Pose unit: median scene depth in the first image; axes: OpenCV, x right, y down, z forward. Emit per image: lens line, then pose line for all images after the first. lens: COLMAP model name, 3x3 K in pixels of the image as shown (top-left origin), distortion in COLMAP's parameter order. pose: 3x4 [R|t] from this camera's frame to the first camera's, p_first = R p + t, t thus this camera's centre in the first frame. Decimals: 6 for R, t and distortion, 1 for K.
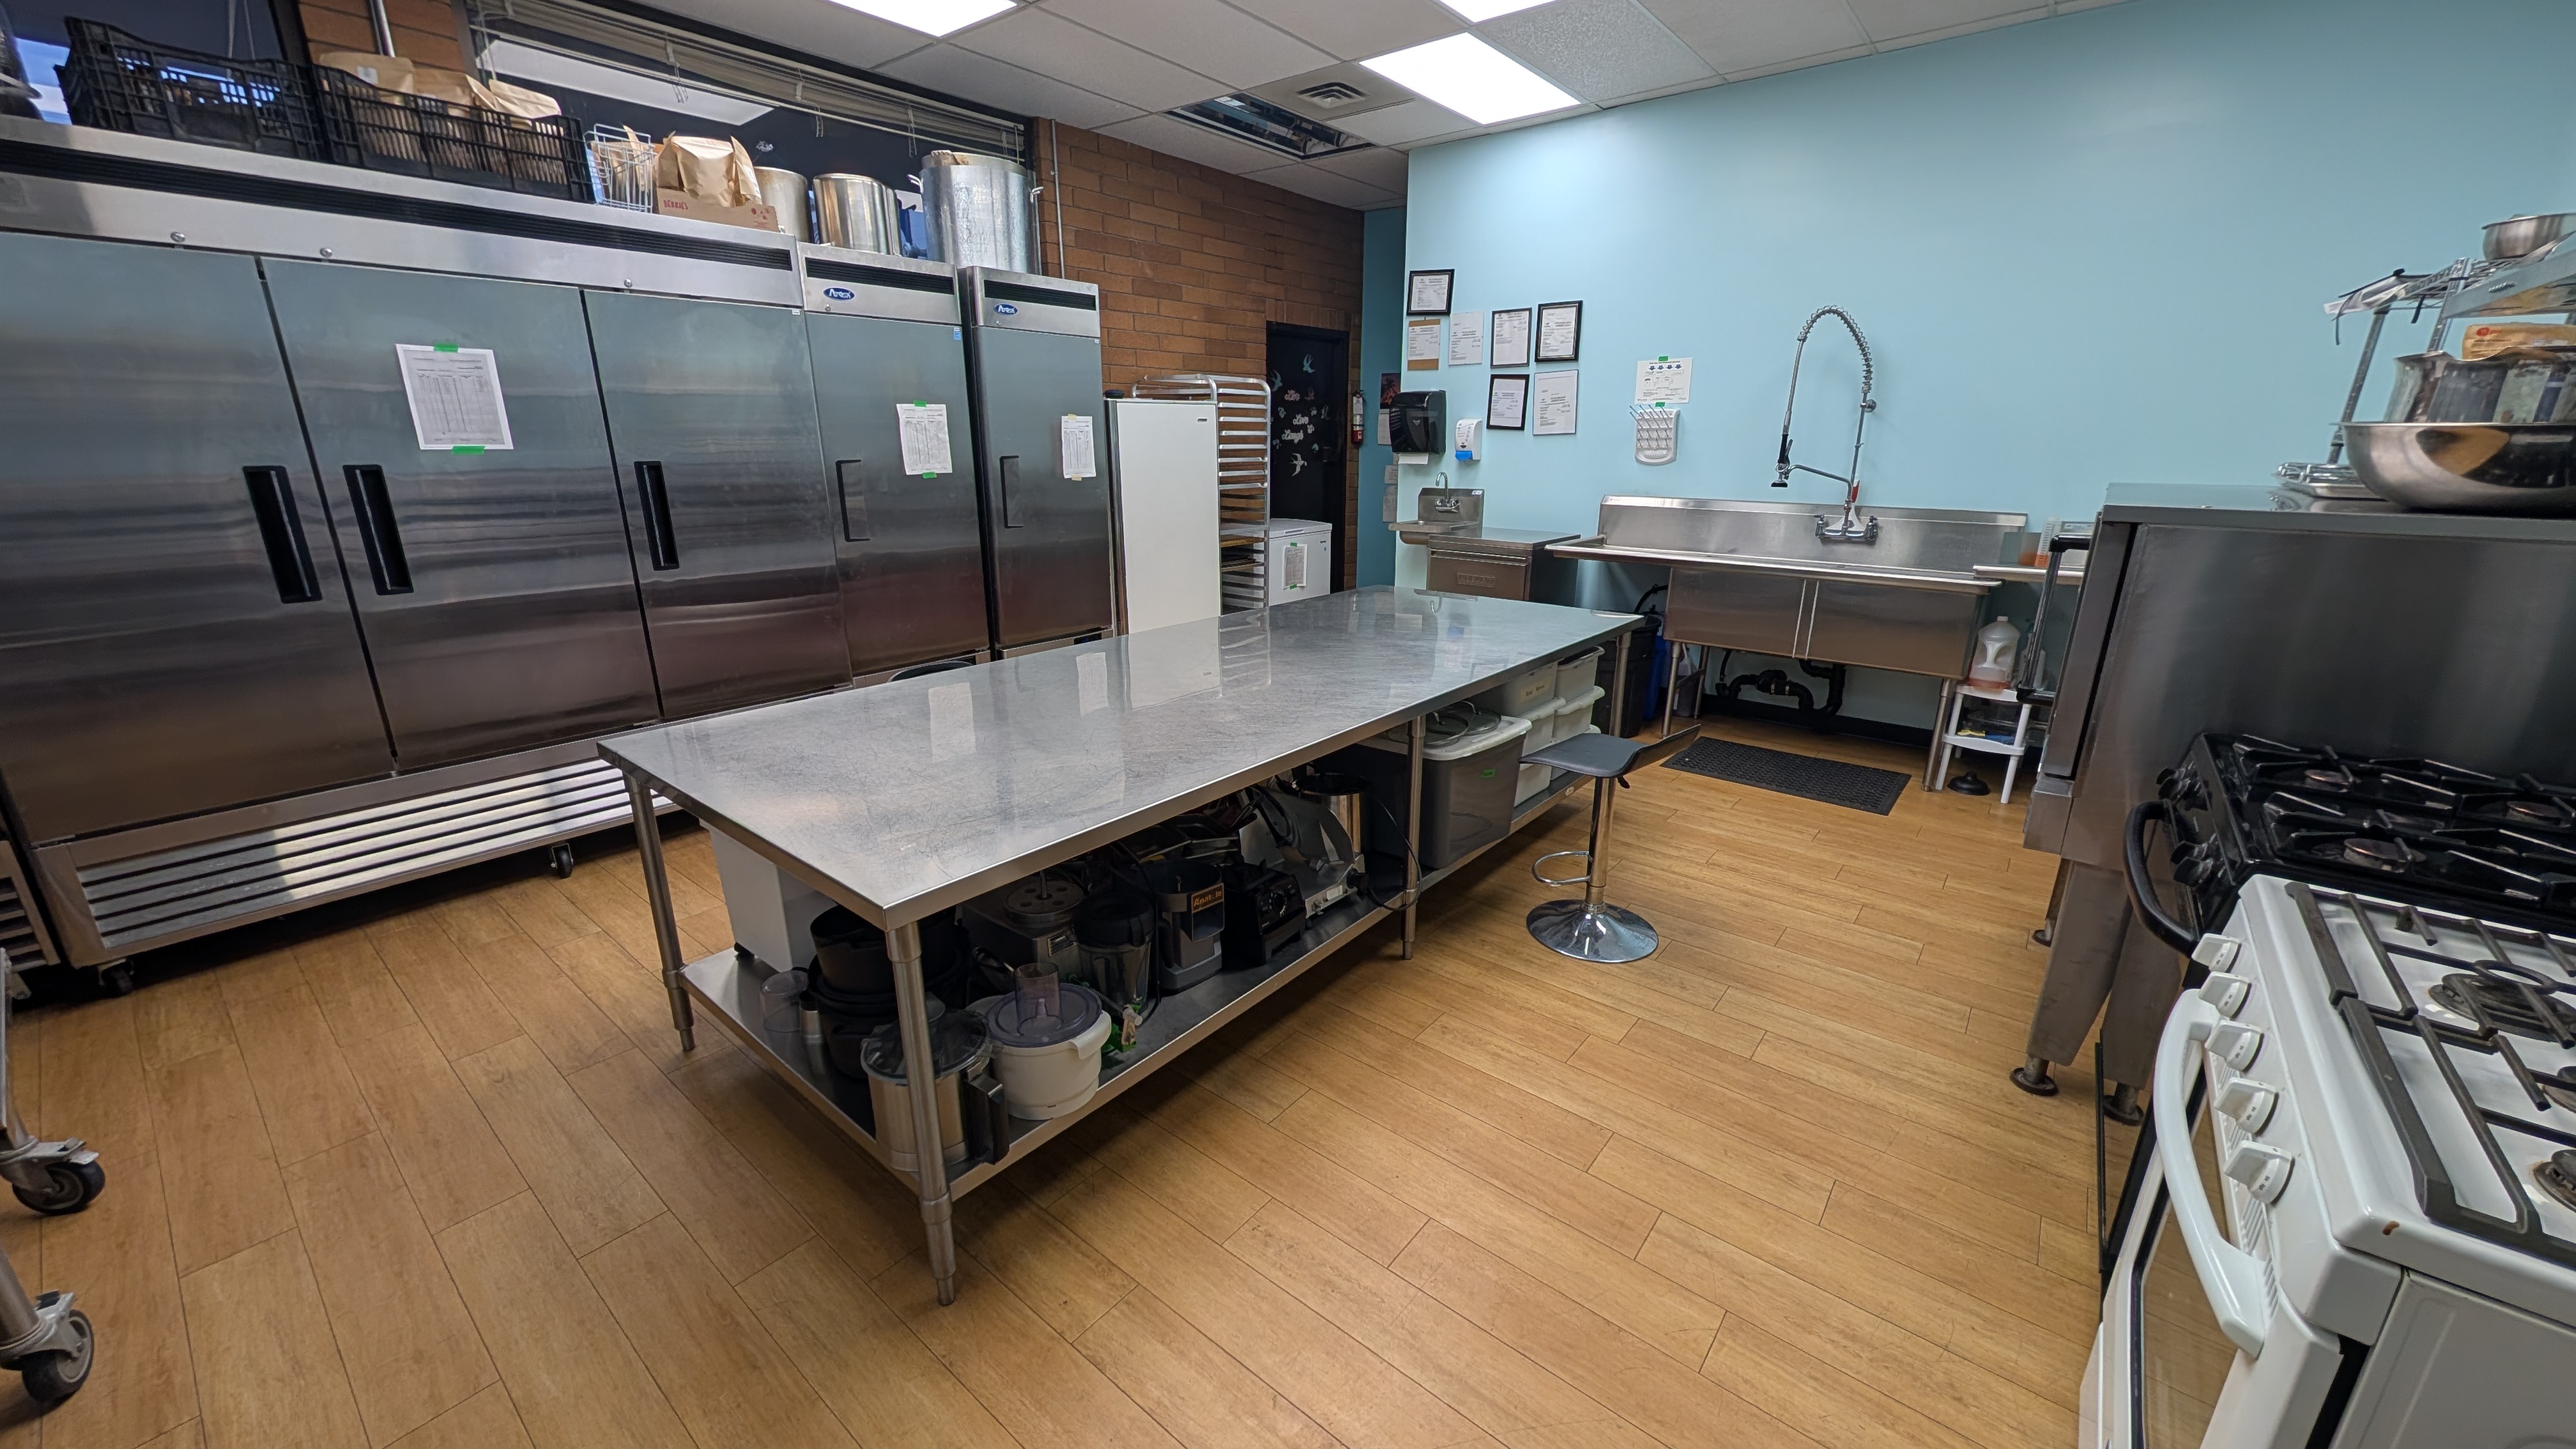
lens RADIAL K [[968.7, 0, 1288.0], [0, 968.7, 724.5], [0, 0, 1]] dist [-0.000307, 0.000076]
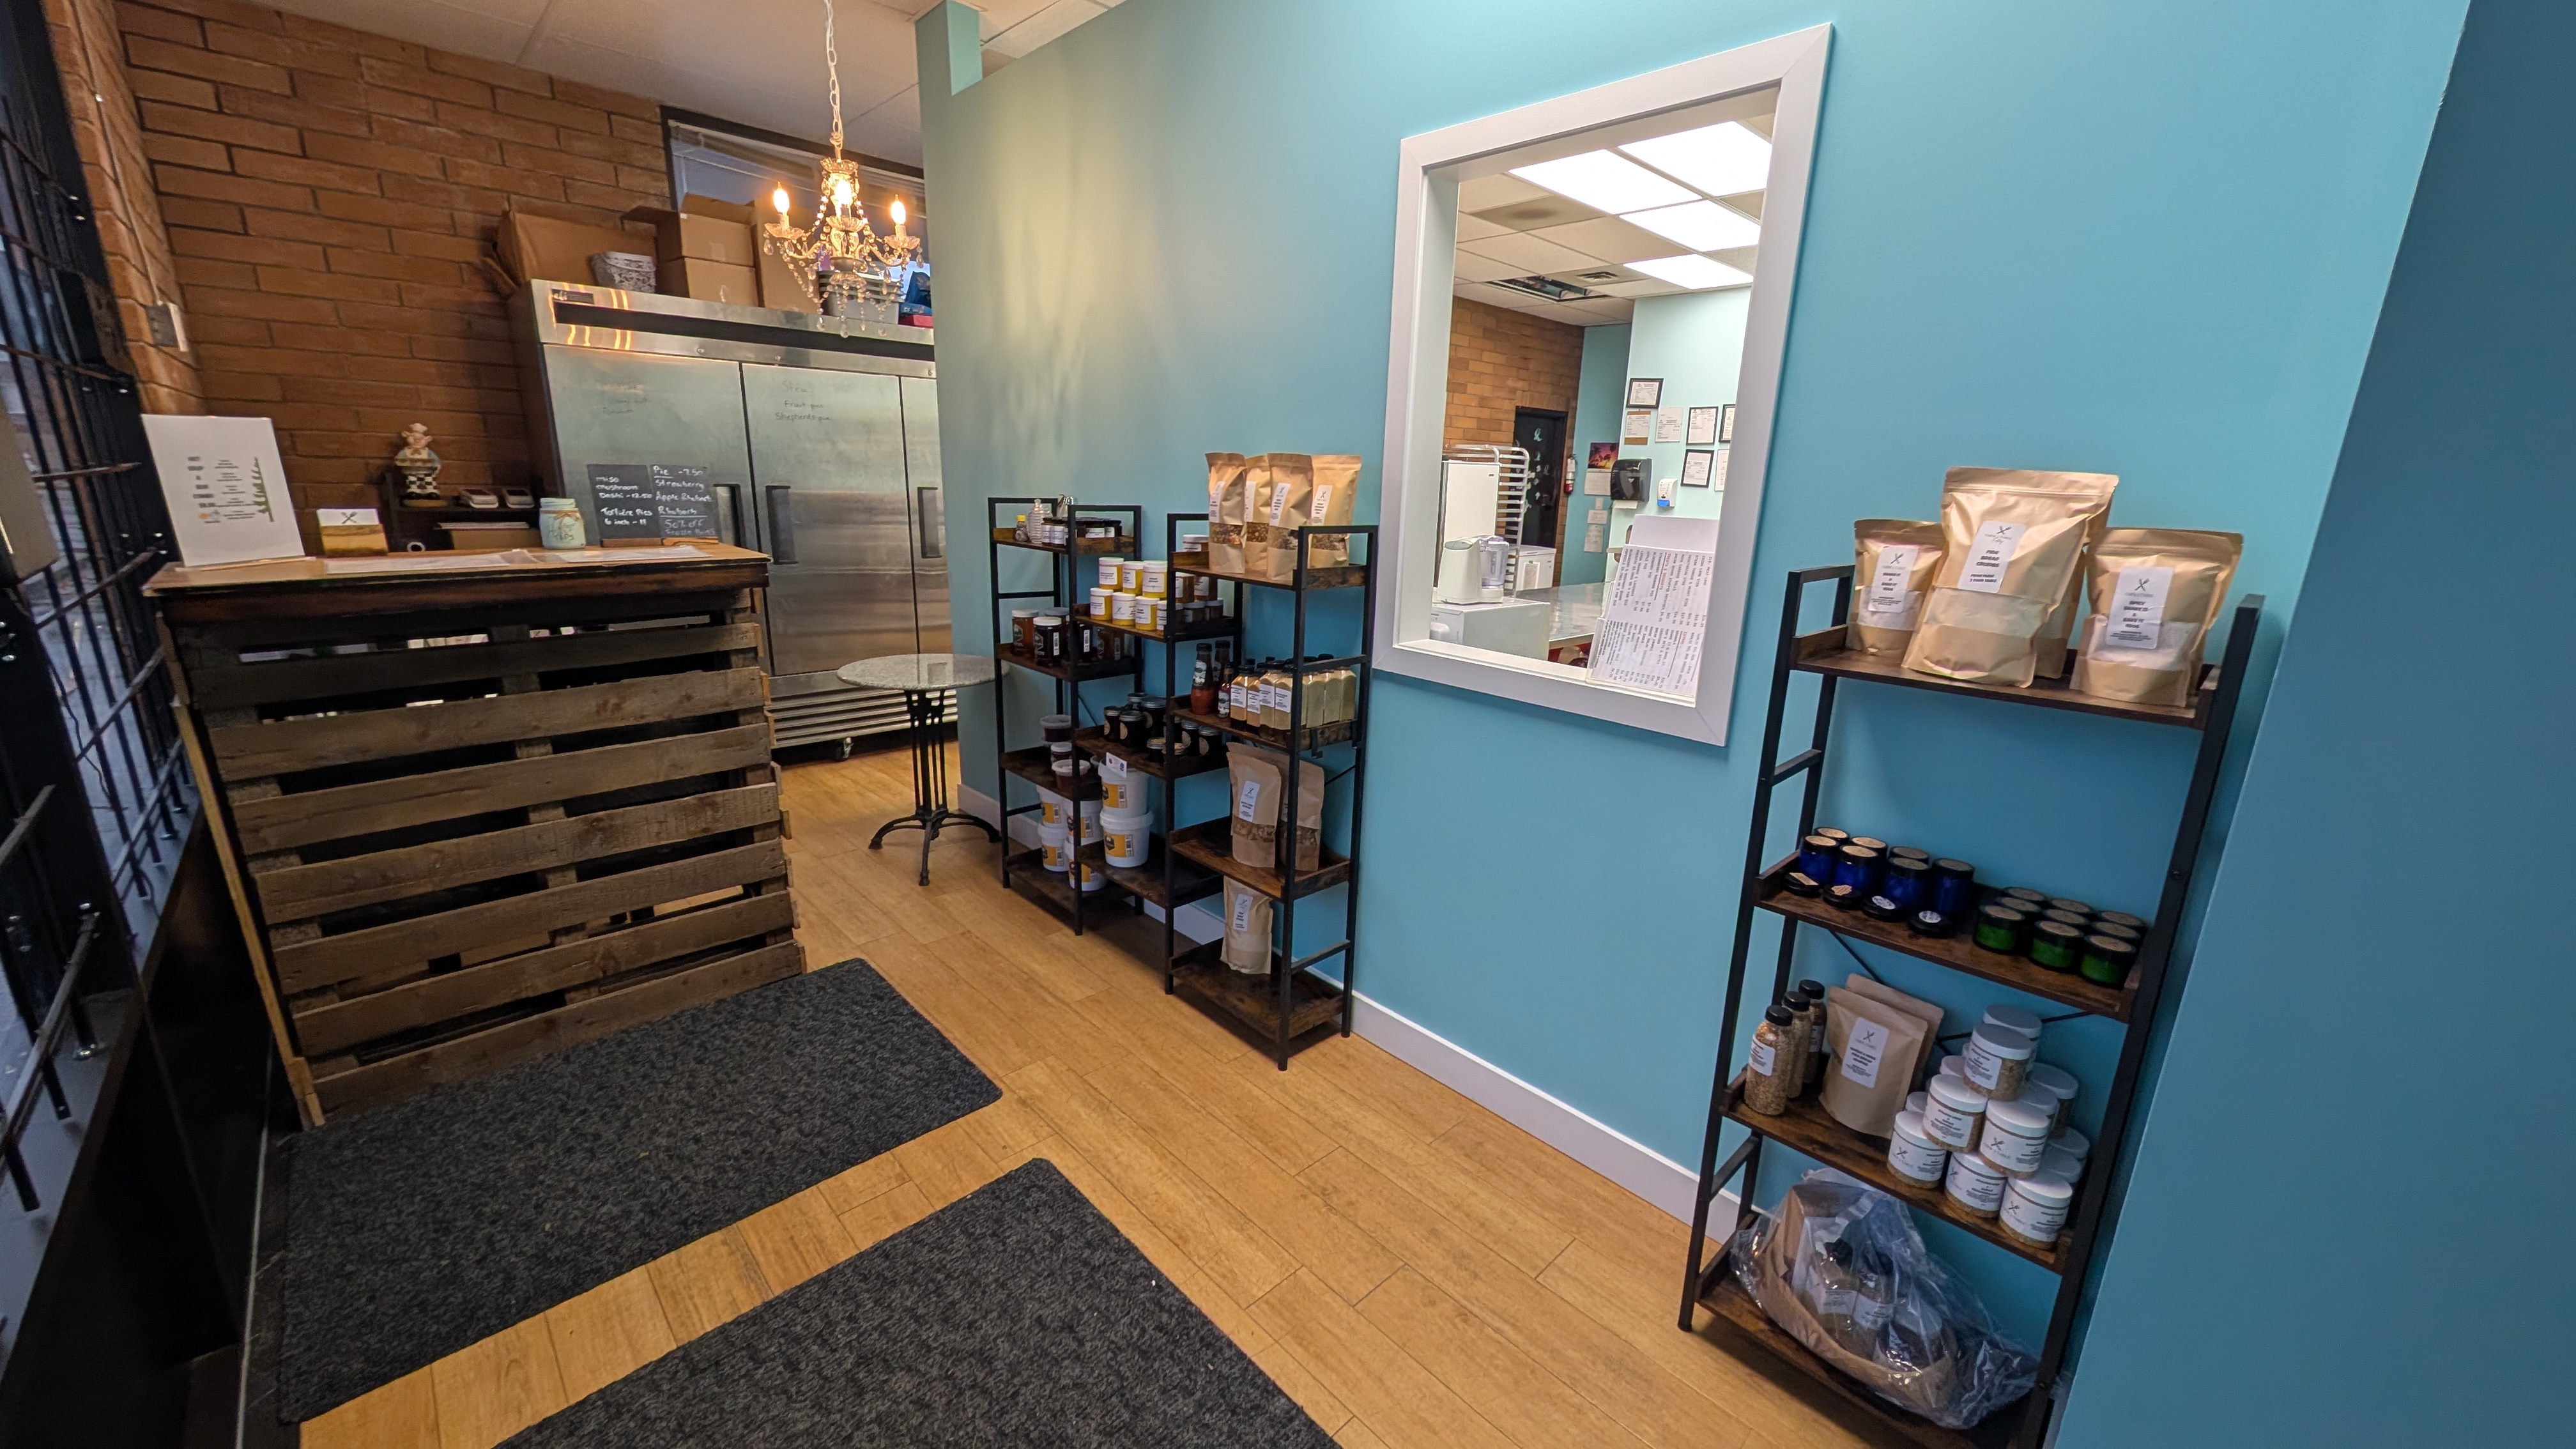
lens RADIAL K [[968.7, 0, 1288.0], [0, 968.7, 724.5], [0, 0, 1]] dist [-0.000307, 0.000076]
pose [[0.992707, 0.054975, -0.107285, -0.192536], [-0.059596, 0.997407, -0.040352, 0.138311], [0.104788, 0.046452, 0.993409, -0.463327]]
